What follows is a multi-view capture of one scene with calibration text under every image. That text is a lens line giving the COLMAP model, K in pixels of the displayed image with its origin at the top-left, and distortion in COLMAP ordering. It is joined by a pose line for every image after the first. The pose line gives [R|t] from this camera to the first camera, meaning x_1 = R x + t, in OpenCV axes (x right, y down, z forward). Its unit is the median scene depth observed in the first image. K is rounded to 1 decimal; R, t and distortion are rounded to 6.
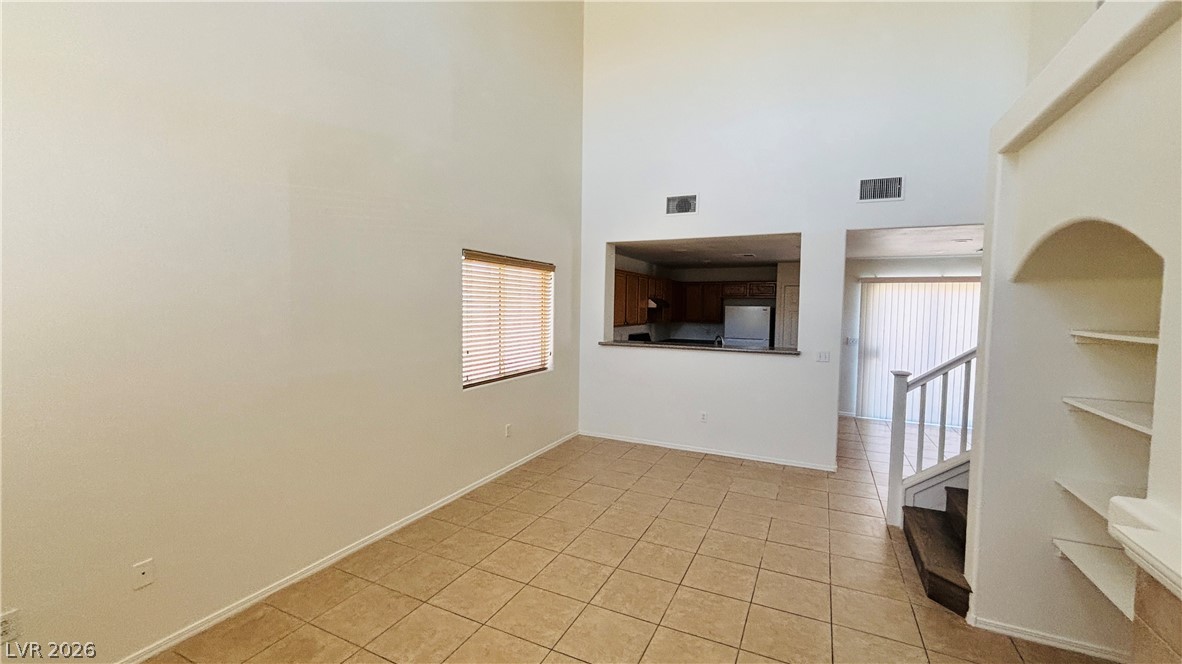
lens RADIAL K [[483.2, 0, 589.2], [0, 483.2, 330.6], [0, 0, 1]] dist [-0.000982, 0.000167]
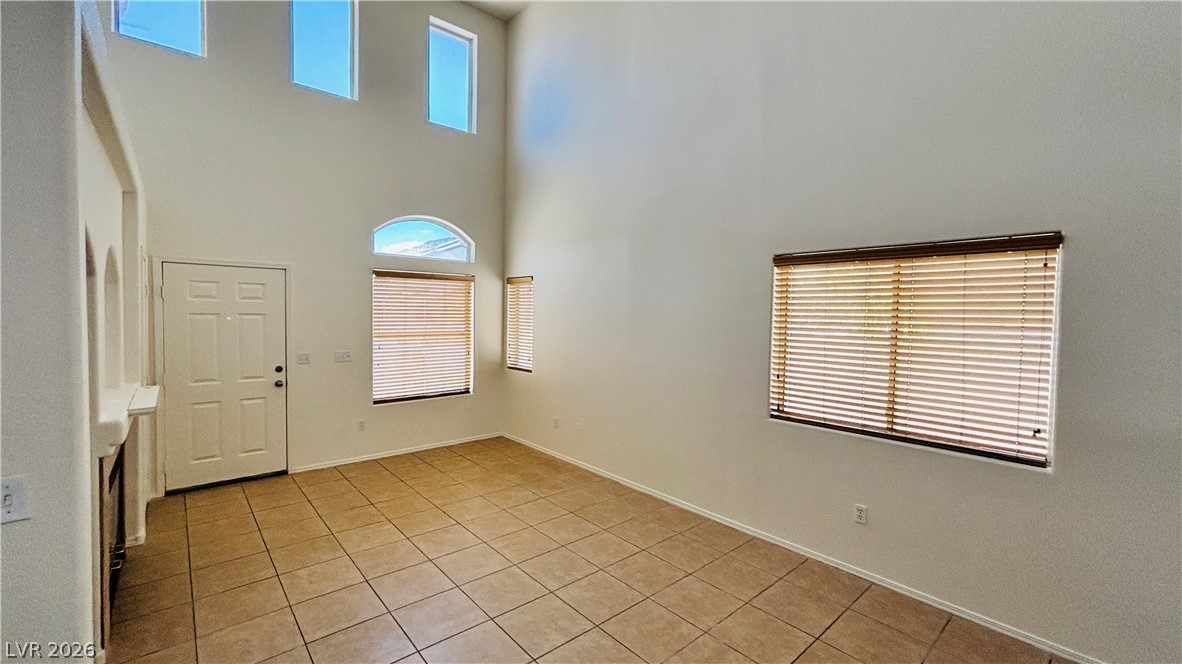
lens RADIAL K [[483.2, 0, 589.2], [0, 483.2, 330.6], [0, 0, 1]] dist [-0.000982, 0.000167]
pose [[-0.396522, 0.012763, -0.917936, 0.782613], [-0.072735, 0.996323, 0.045273, -0.058358], [0.915139, 0.084717, -0.394136, 1.231020]]
